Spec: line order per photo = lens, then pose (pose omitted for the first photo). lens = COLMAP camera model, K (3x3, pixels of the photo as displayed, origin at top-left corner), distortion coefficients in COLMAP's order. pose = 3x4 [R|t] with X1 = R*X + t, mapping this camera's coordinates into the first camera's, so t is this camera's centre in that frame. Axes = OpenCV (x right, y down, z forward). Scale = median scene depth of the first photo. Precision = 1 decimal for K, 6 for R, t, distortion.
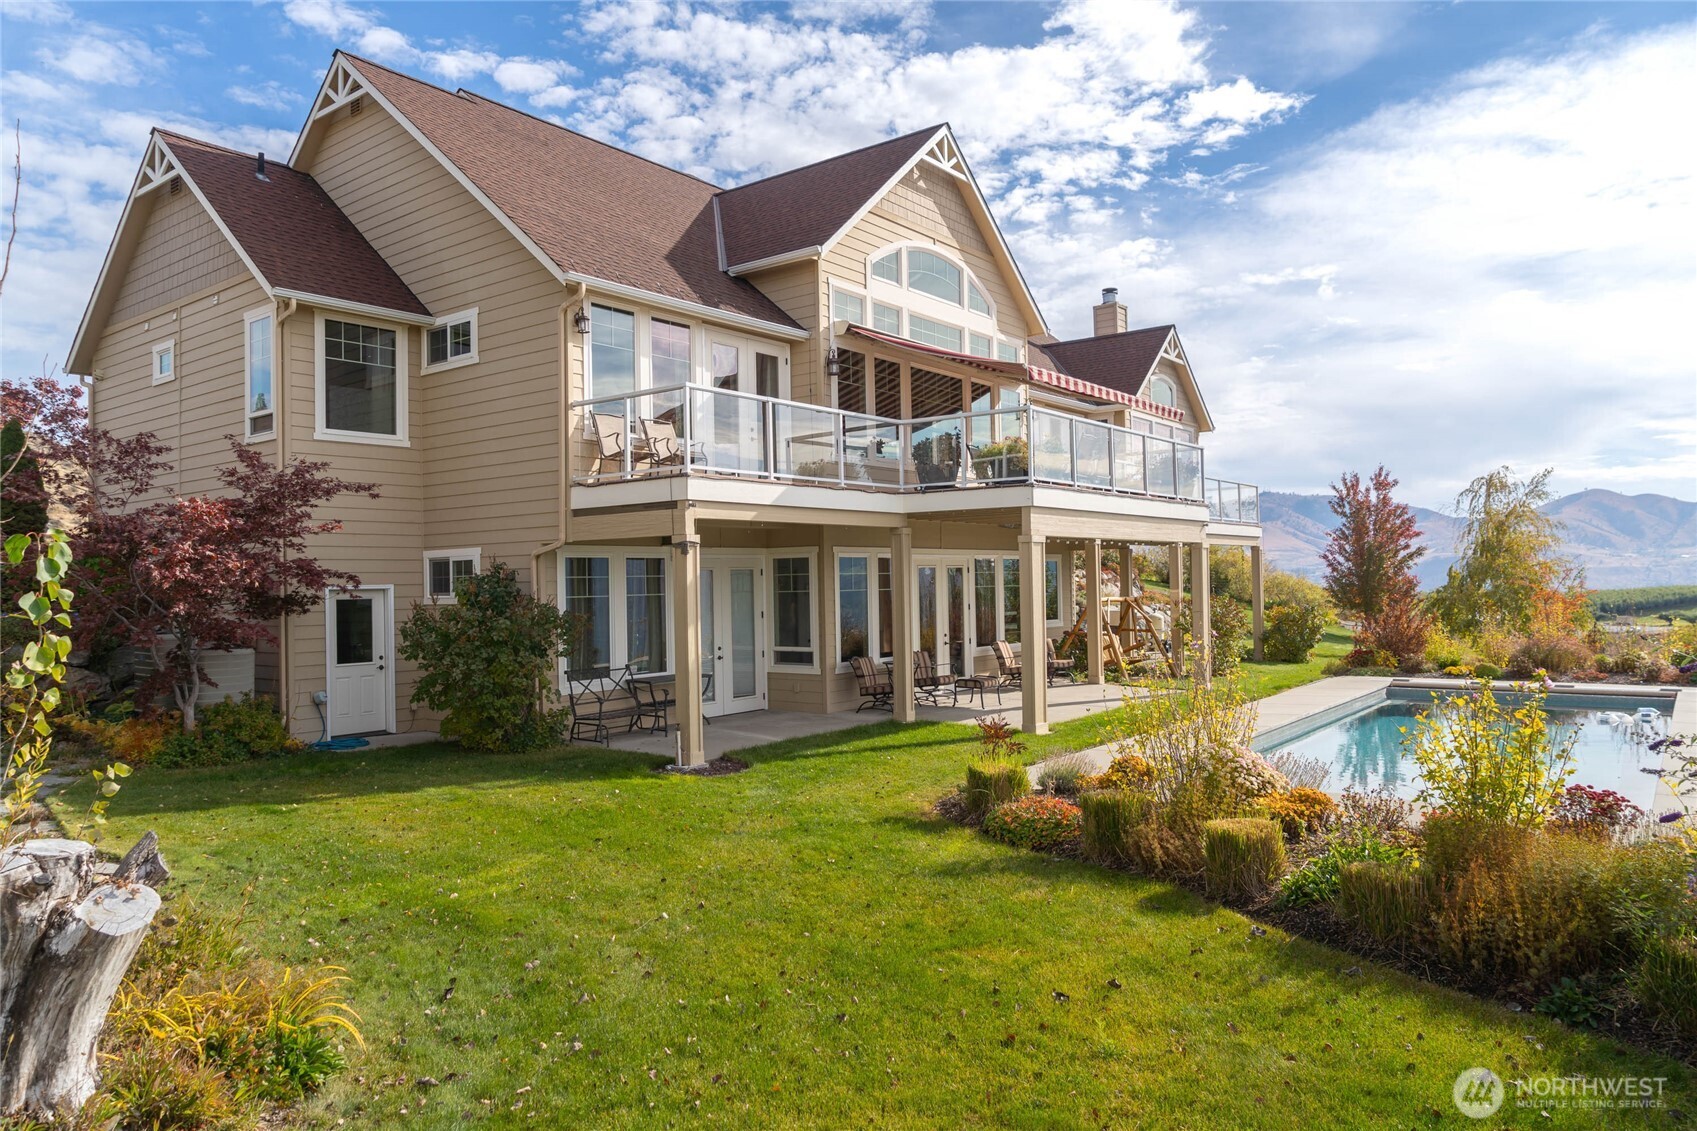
lens RADIAL K [[1146.0, 0, 848.9], [0, 1146.0, 536.9], [0, 0, 1]] dist [-0.024289, 0.009095]
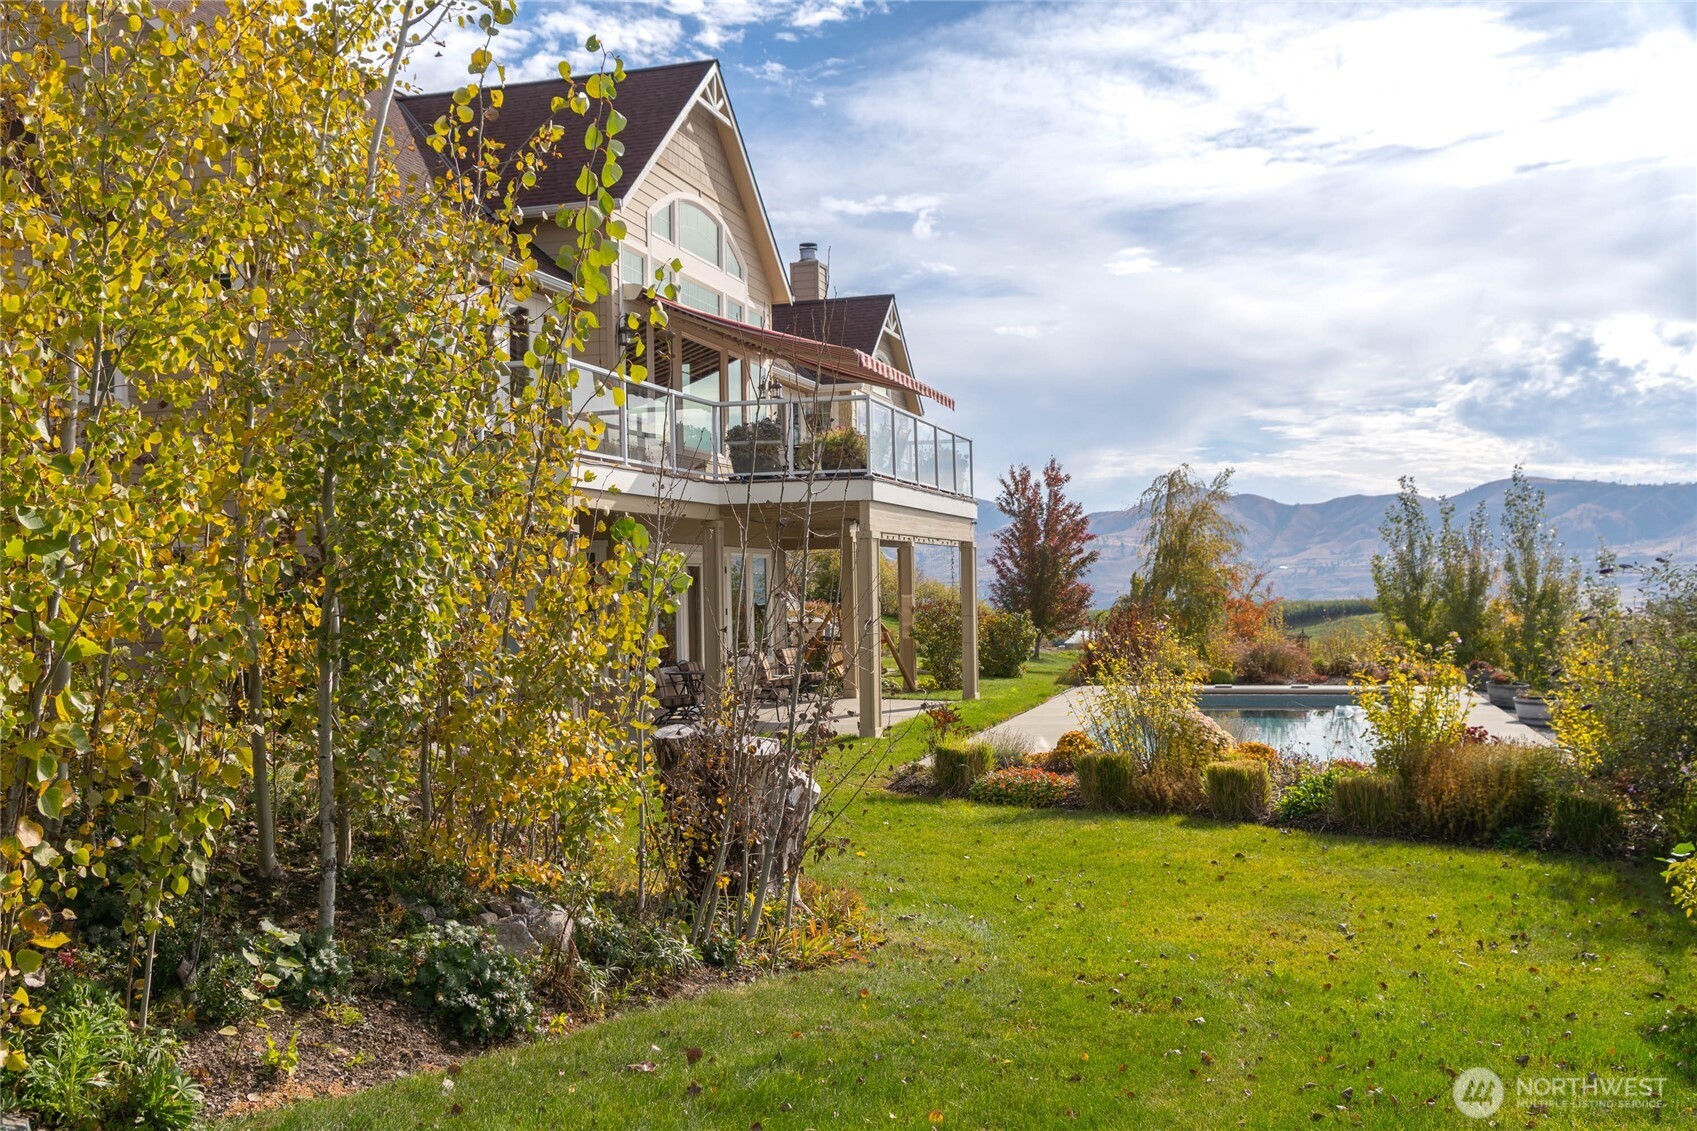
lens RADIAL K [[1594.2, 0, 846.8], [0, 1594.2, 570.2], [0, 0, 1]] dist [0.006078, 0.000000]
pose [[0.933444, 0.007640, 0.358641, -0.119321], [-0.015675, 0.999687, 0.019502, 0.002008], [-0.358379, -0.023826, 0.933272, -0.087631]]
